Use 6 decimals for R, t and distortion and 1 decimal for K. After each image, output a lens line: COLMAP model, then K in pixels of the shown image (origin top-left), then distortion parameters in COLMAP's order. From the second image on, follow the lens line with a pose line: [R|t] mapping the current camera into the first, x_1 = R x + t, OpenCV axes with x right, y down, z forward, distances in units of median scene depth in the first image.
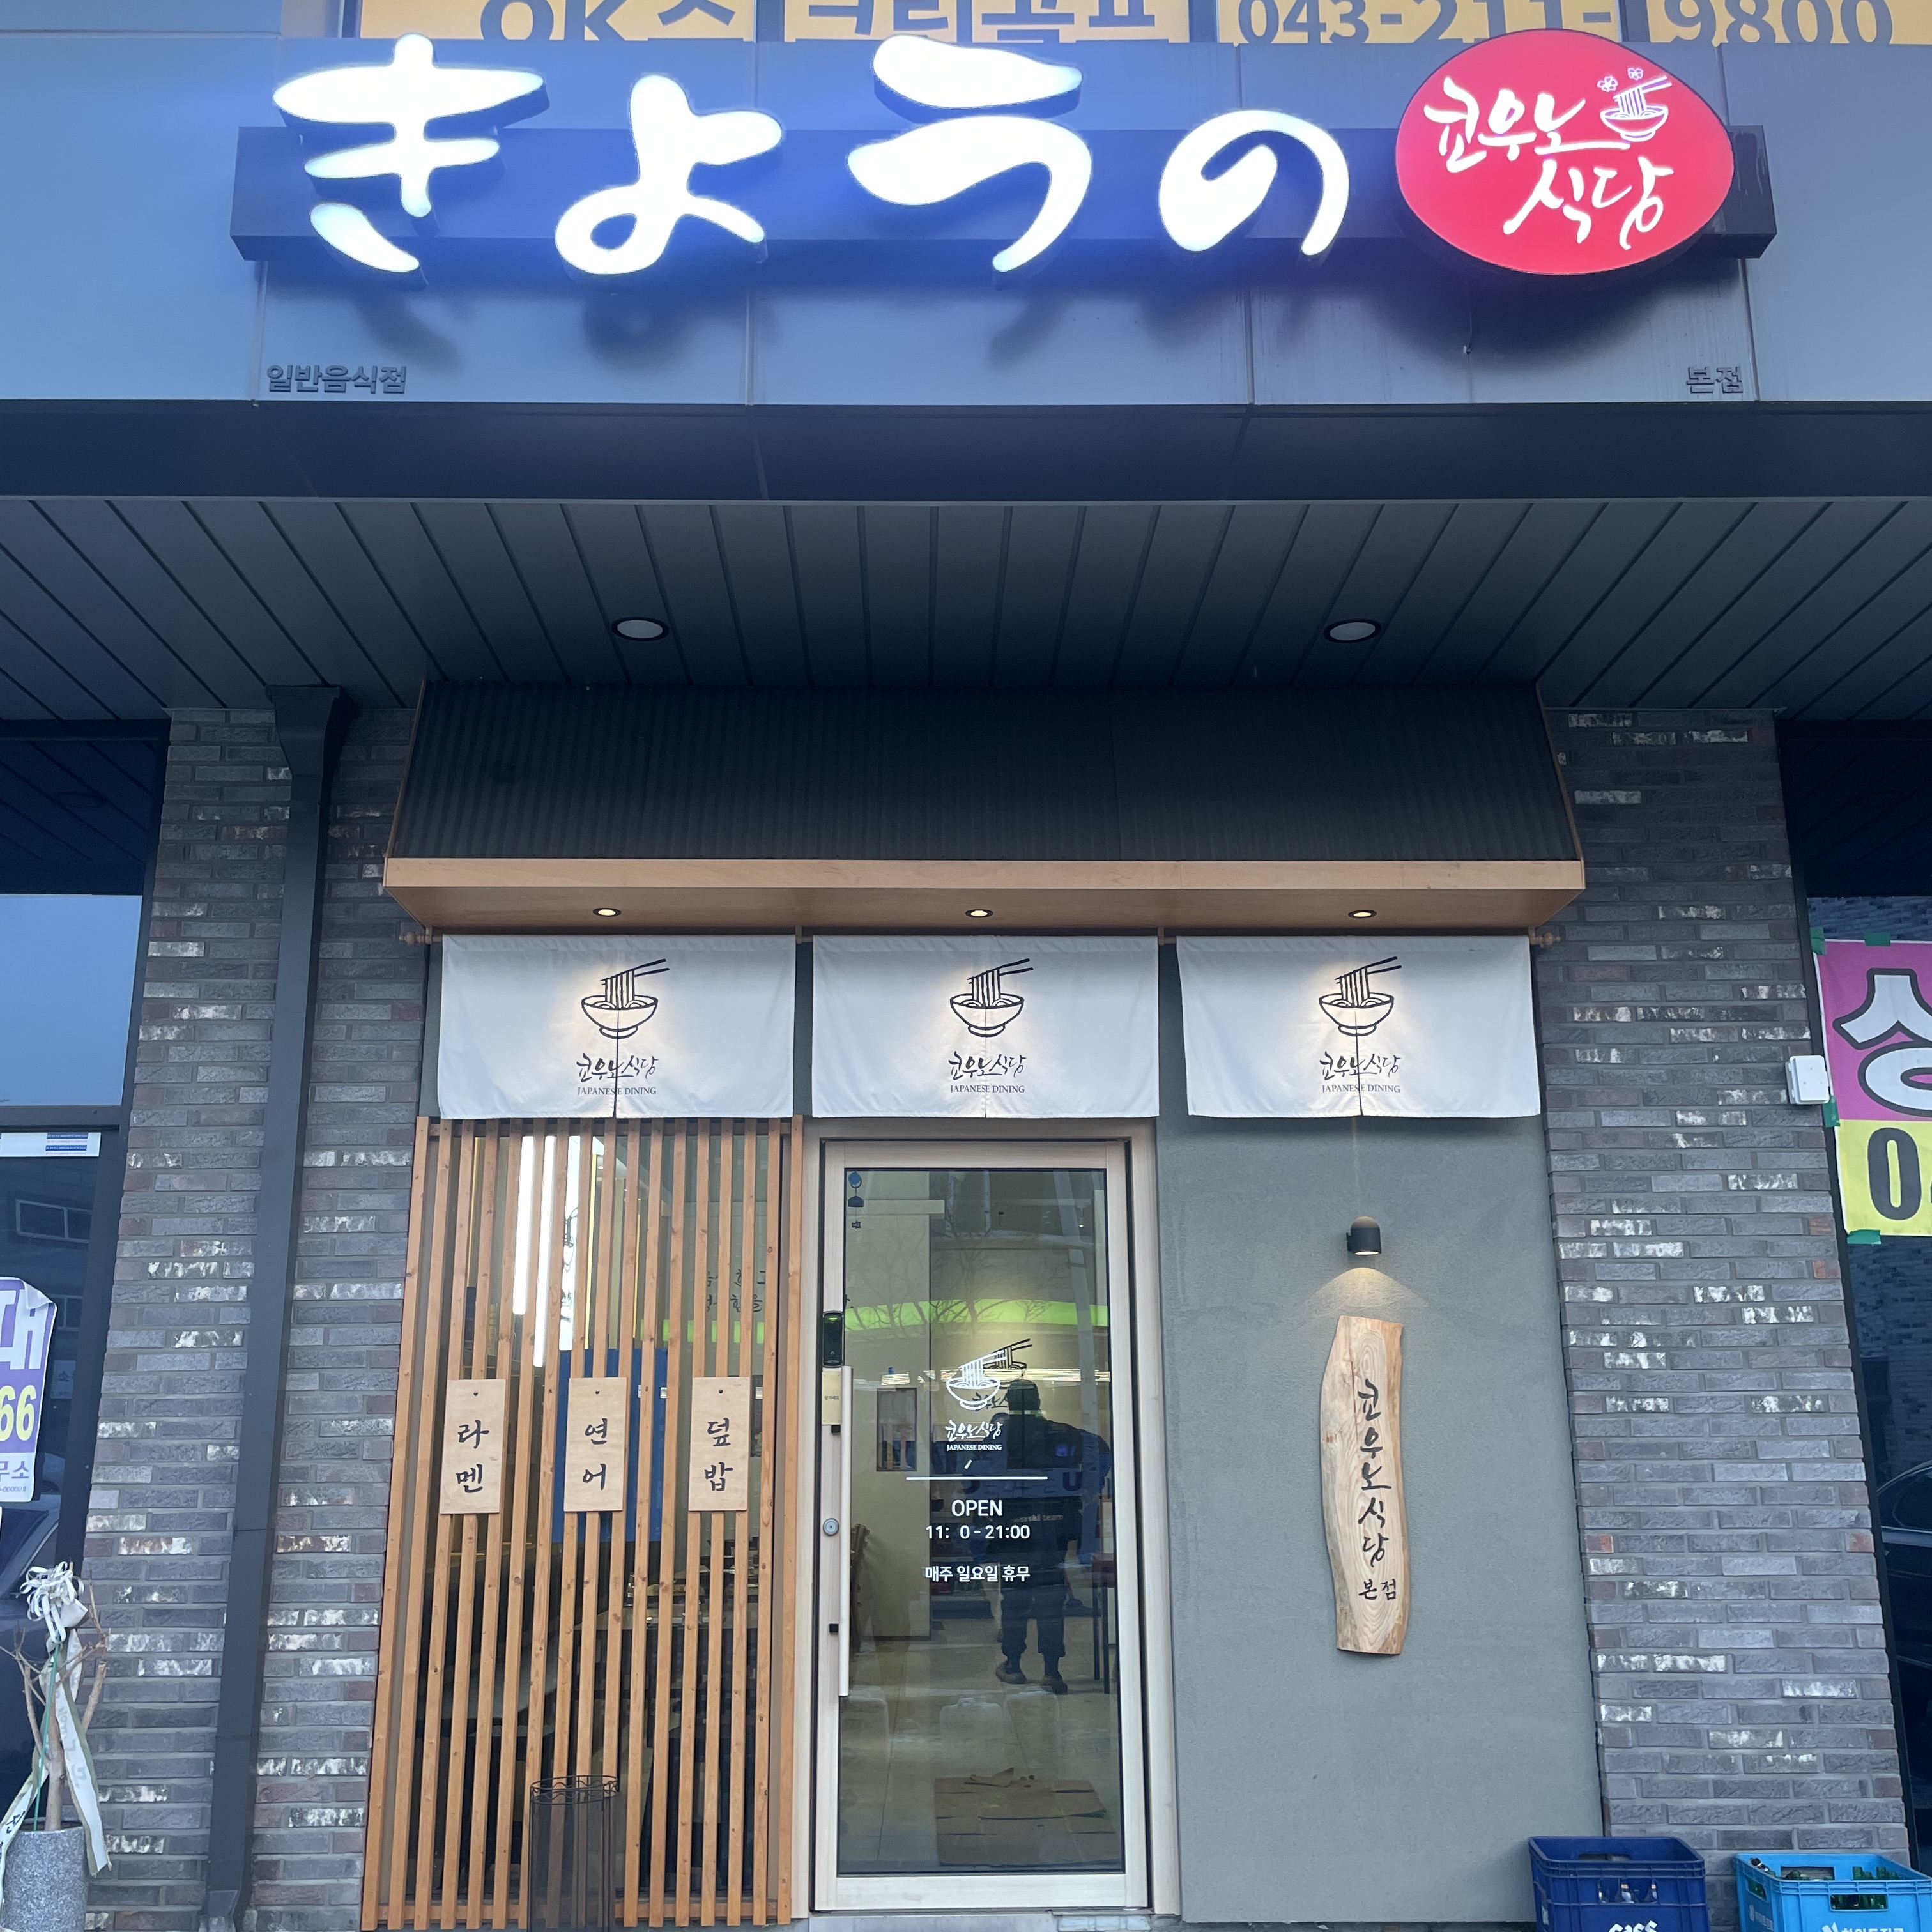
lens RADIAL K [[1935.5, 0, 961.1], [0, 1935.5, 959.4], [0, 0, 1]] dist [0.019205, 0.000000]
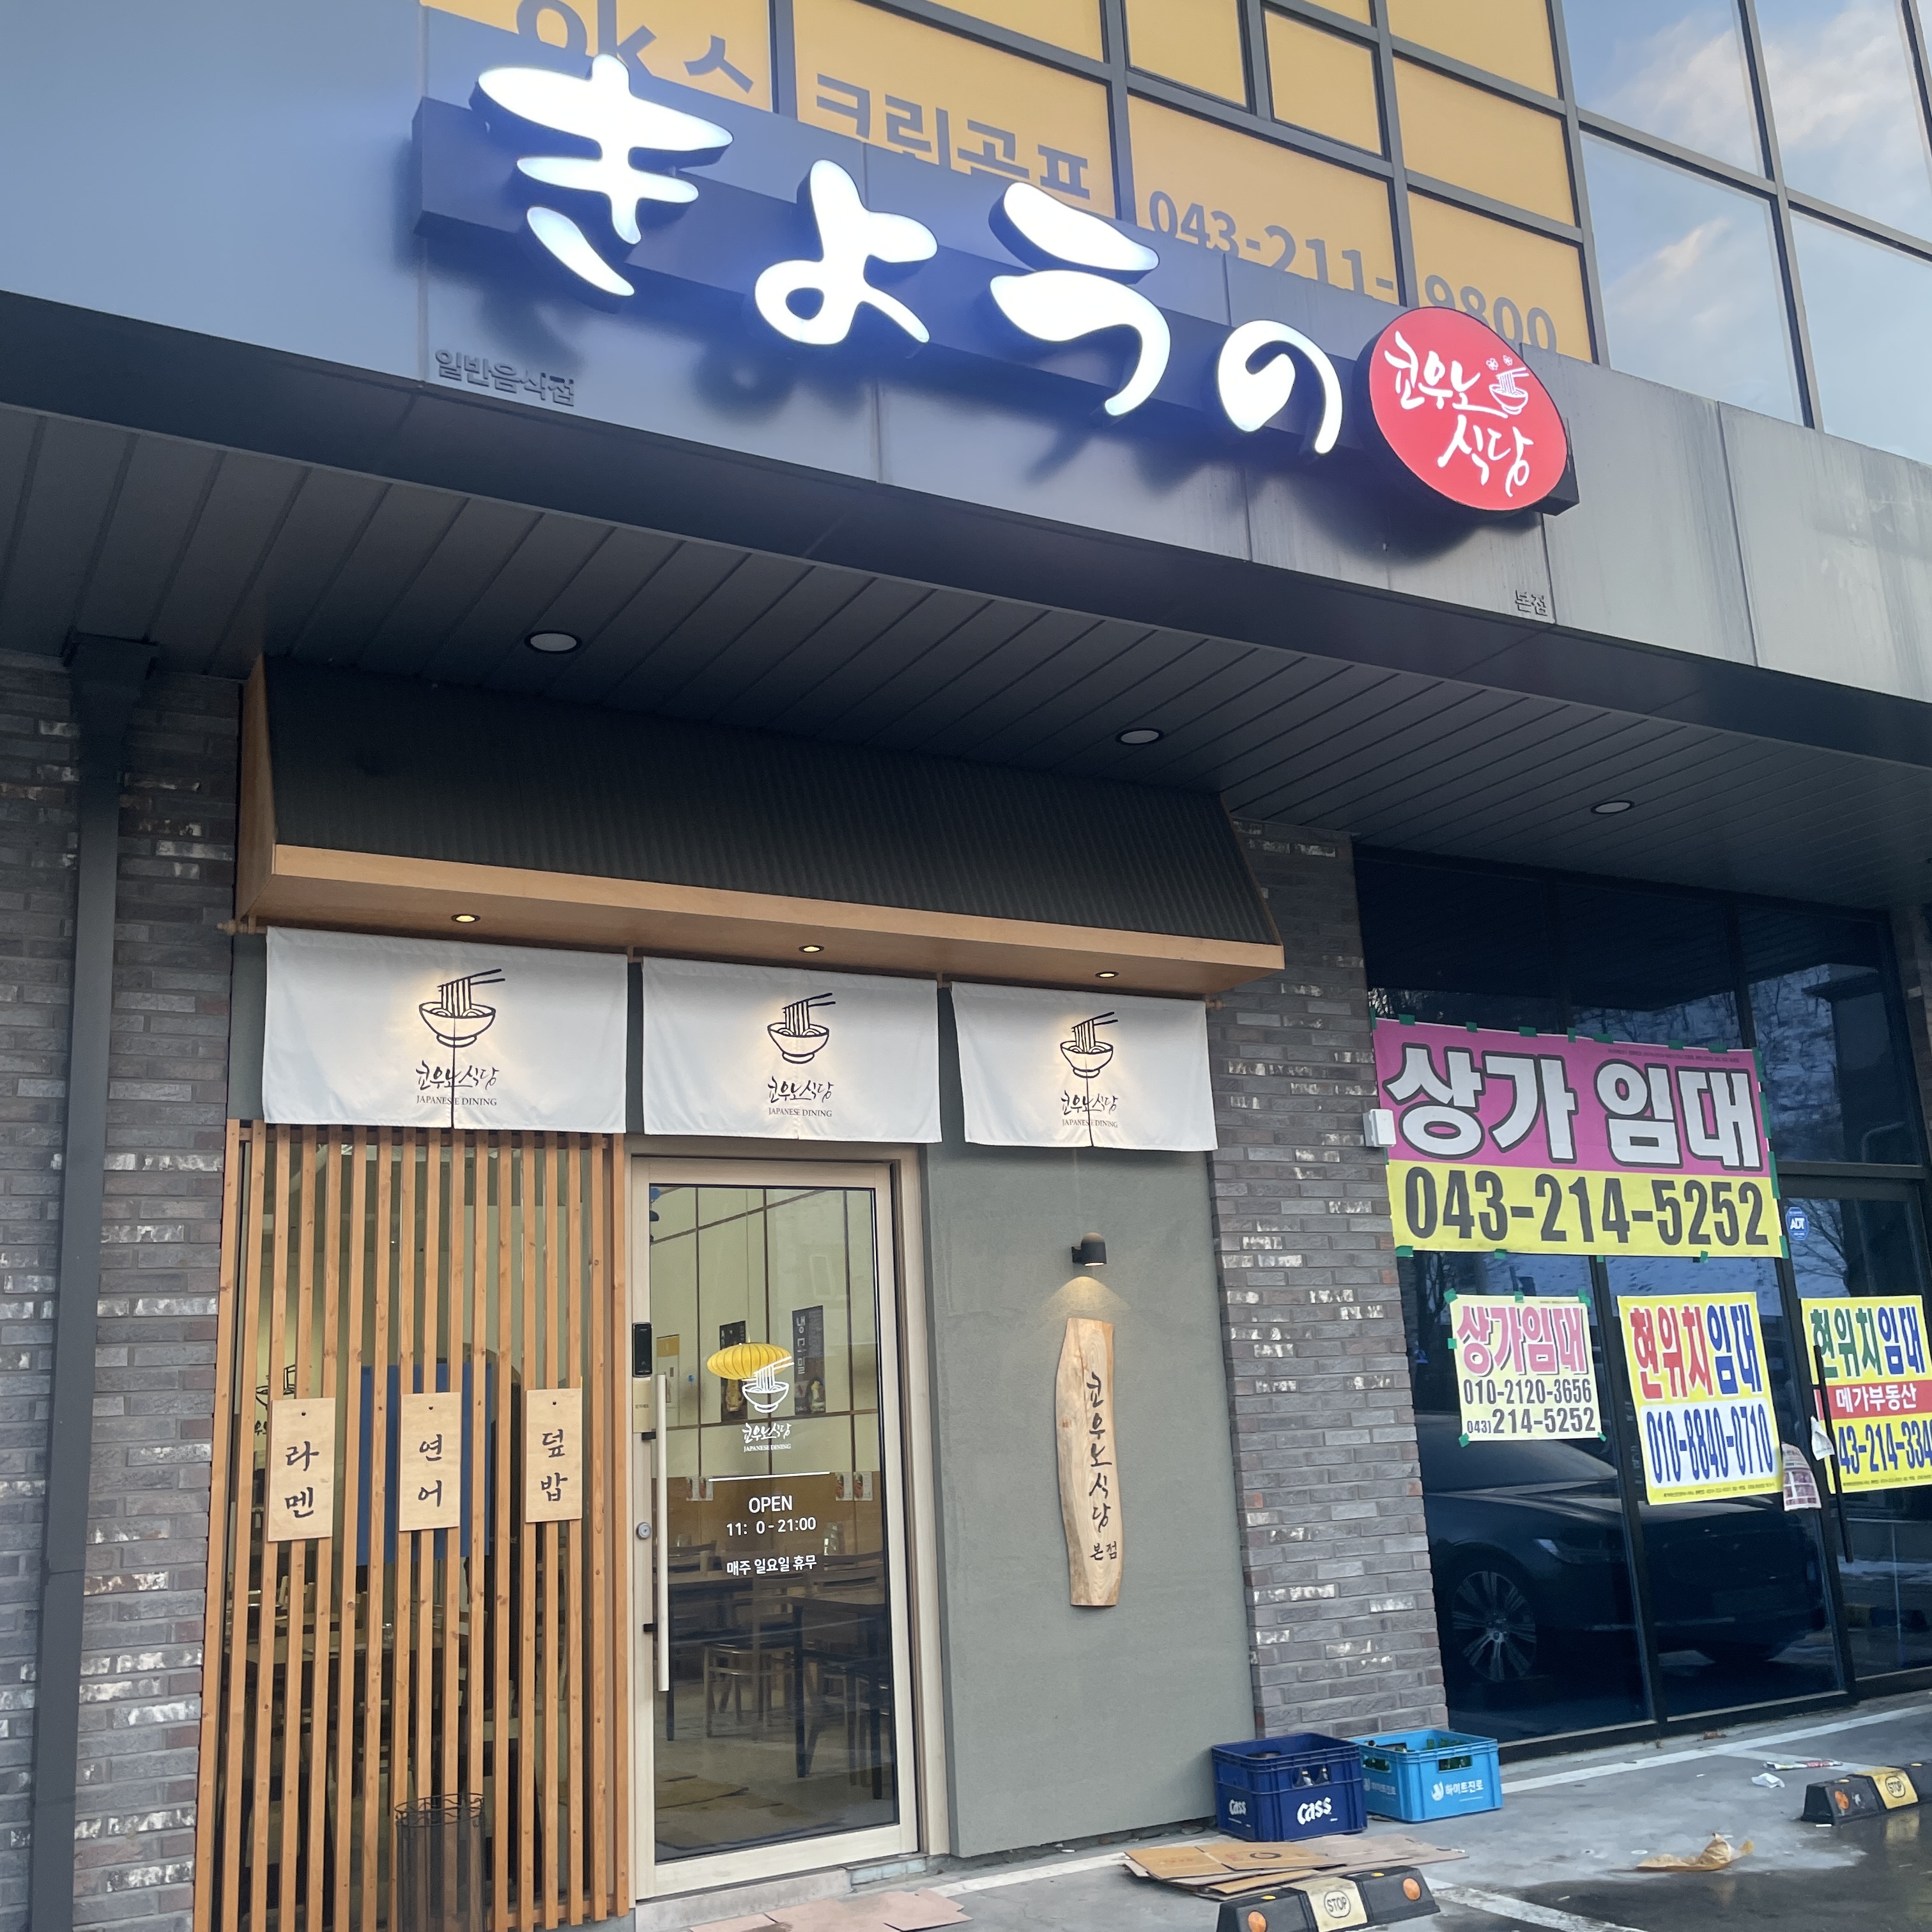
lens RADIAL K [[1935.5, 0, 965.5], [0, 1935.5, 972.3], [0, 0, 1]] dist [0.019205, 0.000000]
pose [[0.878618, 0.071387, 0.472160, -0.427622], [-0.069951, 0.997337, -0.020622, 0.005451], [-0.472375, -0.014909, 0.881272, 0.011588]]
